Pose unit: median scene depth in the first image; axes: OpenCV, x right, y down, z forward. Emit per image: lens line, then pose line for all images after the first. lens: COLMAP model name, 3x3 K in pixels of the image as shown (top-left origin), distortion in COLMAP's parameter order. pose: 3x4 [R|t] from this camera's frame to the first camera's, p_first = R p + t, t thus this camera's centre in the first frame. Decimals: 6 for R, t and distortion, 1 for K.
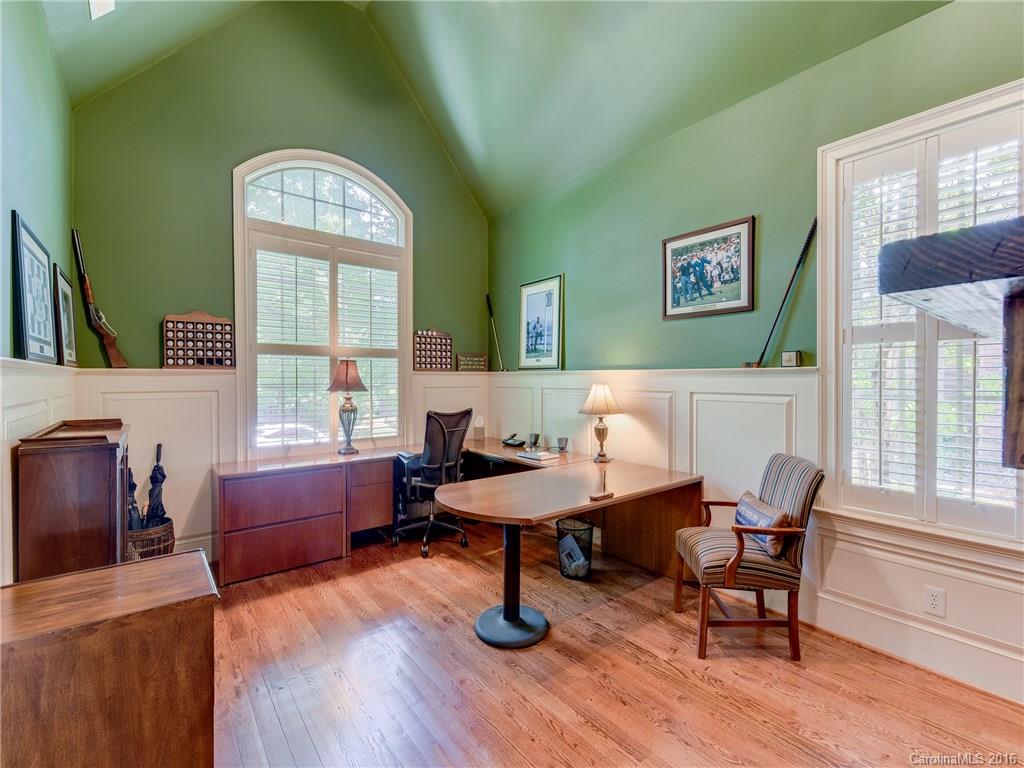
lens RADIAL K [[468.0, 0, 508.6], [0, 468.0, 383.4], [0, 0, 1]] dist [0.009614, 0.000275]
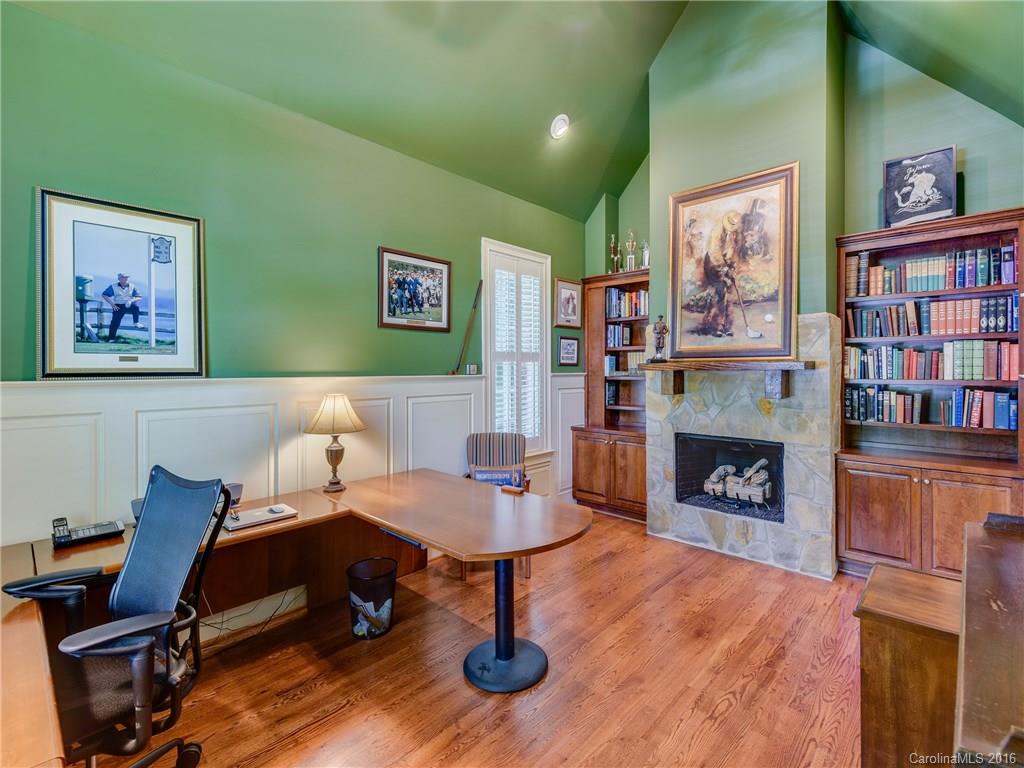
lens RADIAL K [[468.0, 0, 512.0], [0, 468.0, 377.1], [0, 0, 1]] dist [0.009614, 0.000275]
pose [[-0.158742, -0.008534, 0.987283, -0.705770], [0.021824, 0.999688, 0.012150, -0.035033], [-0.987079, 0.023475, -0.158506, 0.895154]]
